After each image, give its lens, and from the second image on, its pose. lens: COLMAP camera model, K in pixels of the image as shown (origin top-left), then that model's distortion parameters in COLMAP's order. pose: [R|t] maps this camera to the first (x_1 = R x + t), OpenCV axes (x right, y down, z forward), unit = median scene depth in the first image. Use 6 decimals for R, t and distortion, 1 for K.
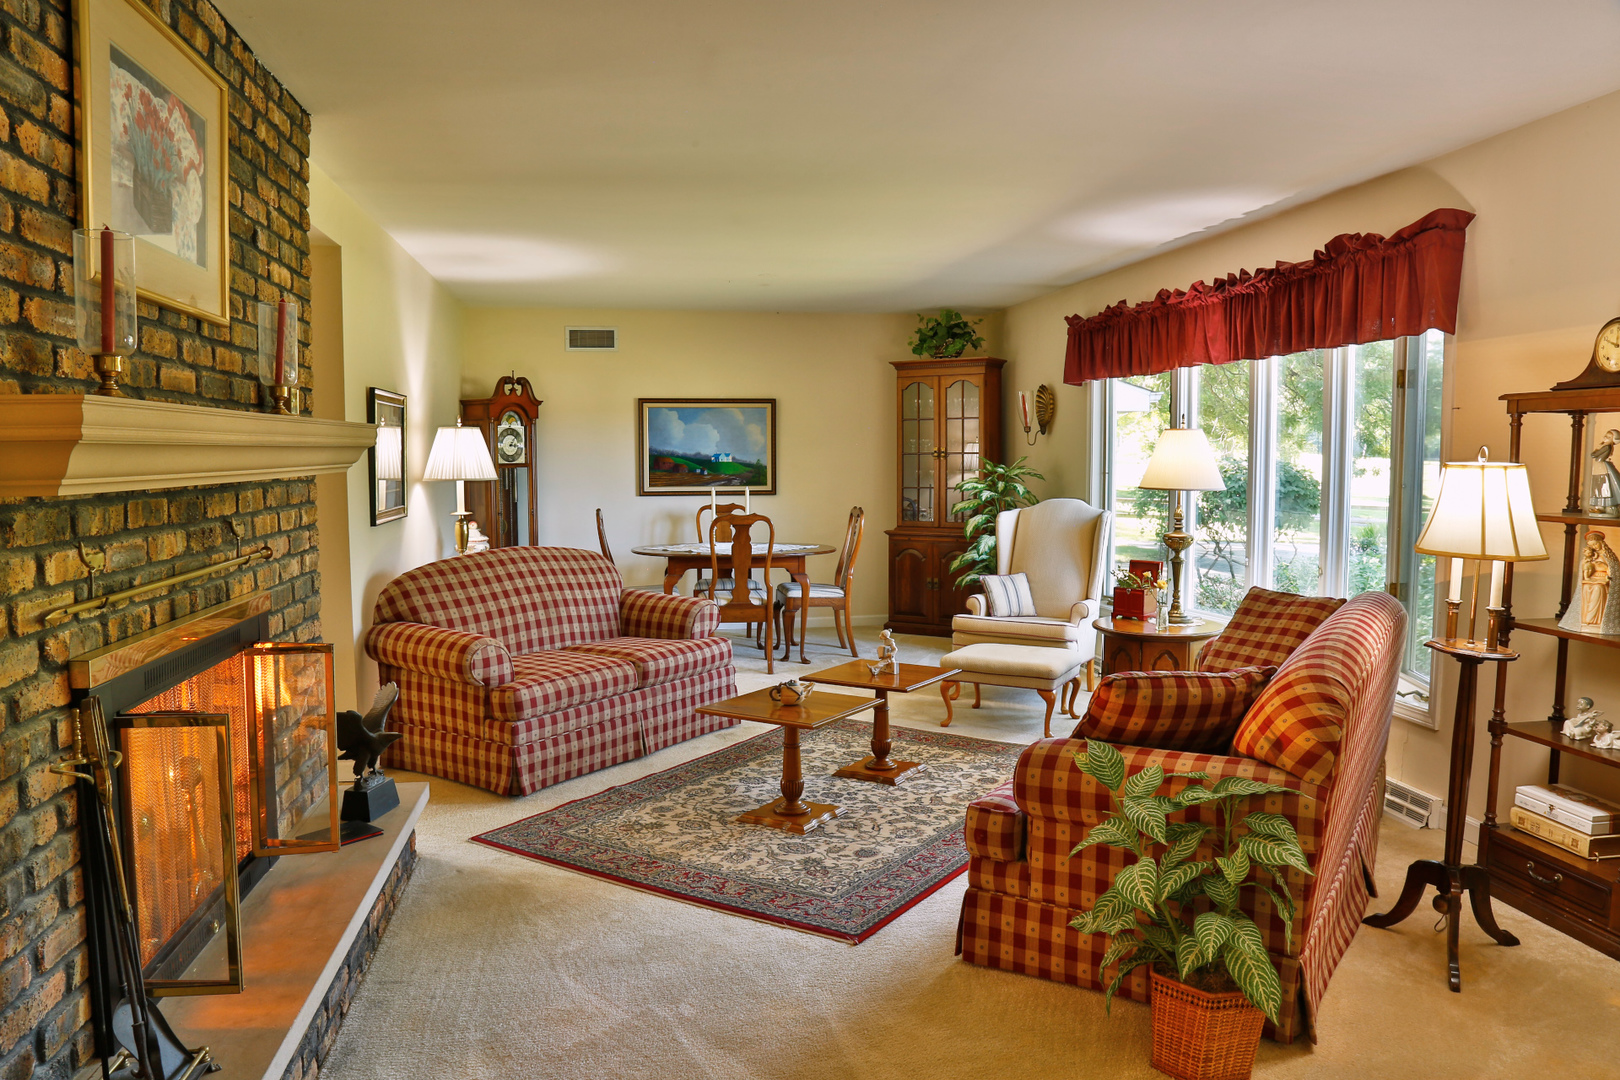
lens RADIAL K [[1105.3, 0, 828.6], [0, 1105.3, 530.5], [0, 0, 1]] dist [-0.127402, 0.089004]
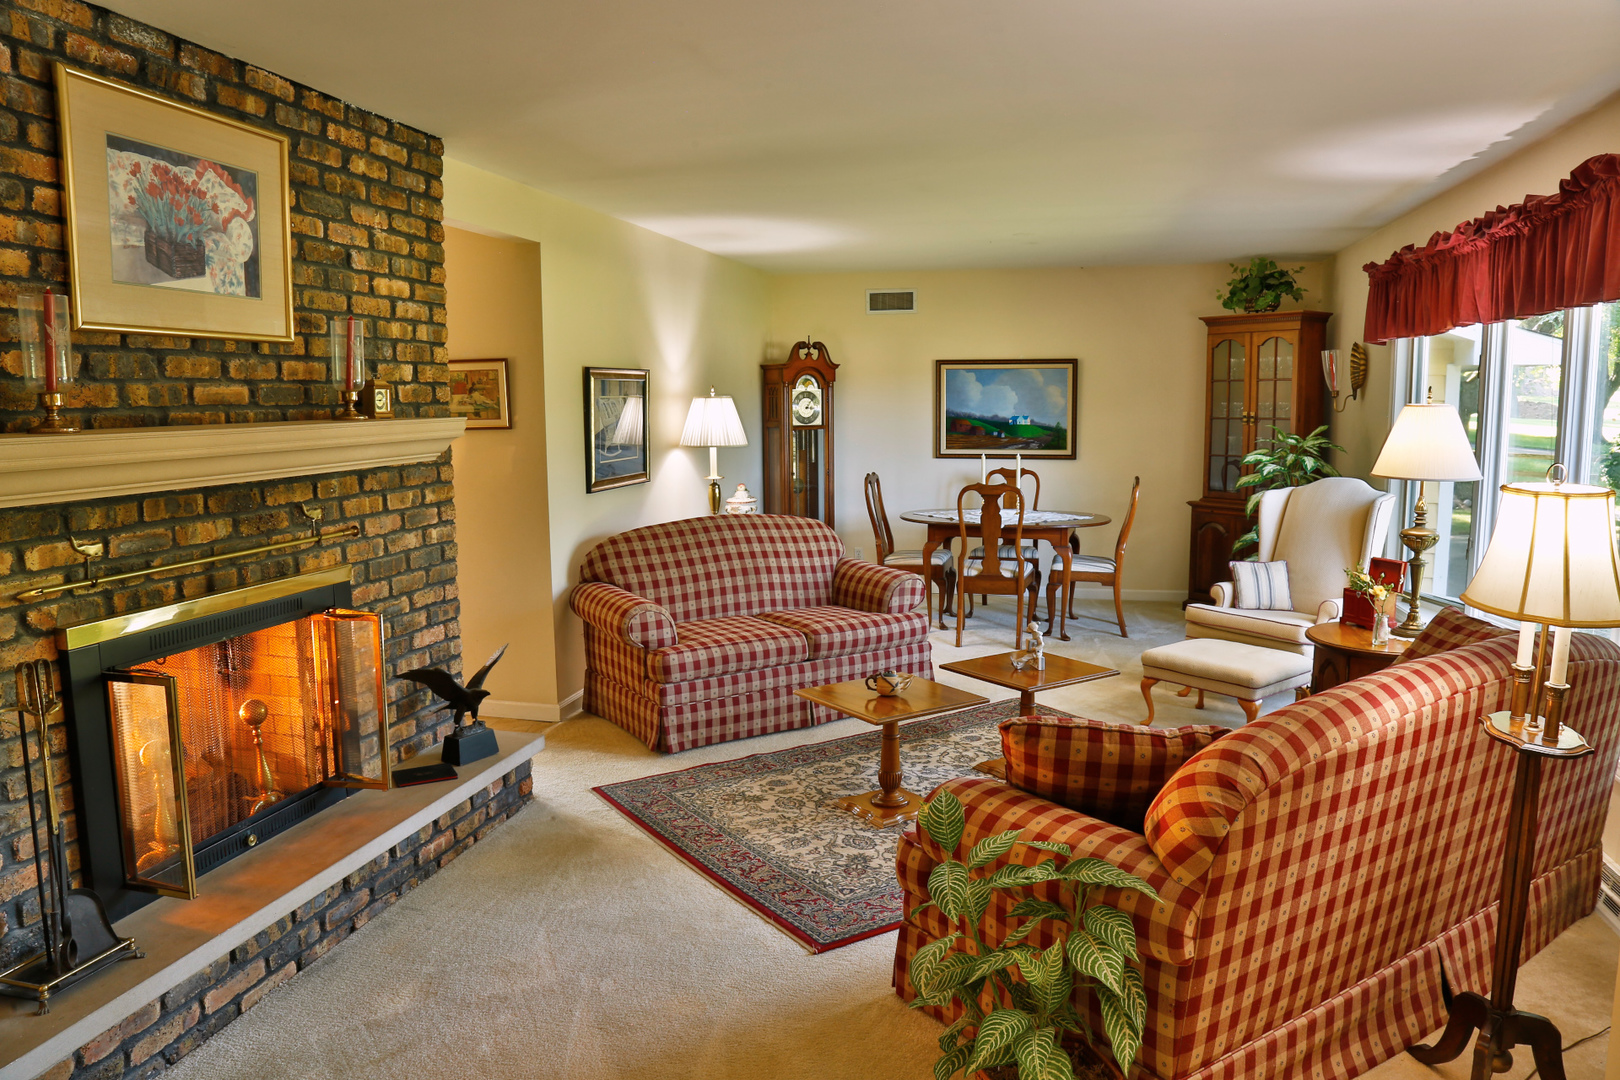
lens RADIAL K [[1105.3, 0, 828.6], [0, 1105.3, 530.5], [0, 0, 1]] dist [-0.127402, 0.089004]
pose [[0.915579, 0.044027, -0.399720, 0.261889], [-0.023539, 0.998152, 0.056024, -0.036041], [0.401448, -0.041885, 0.914924, 0.077562]]
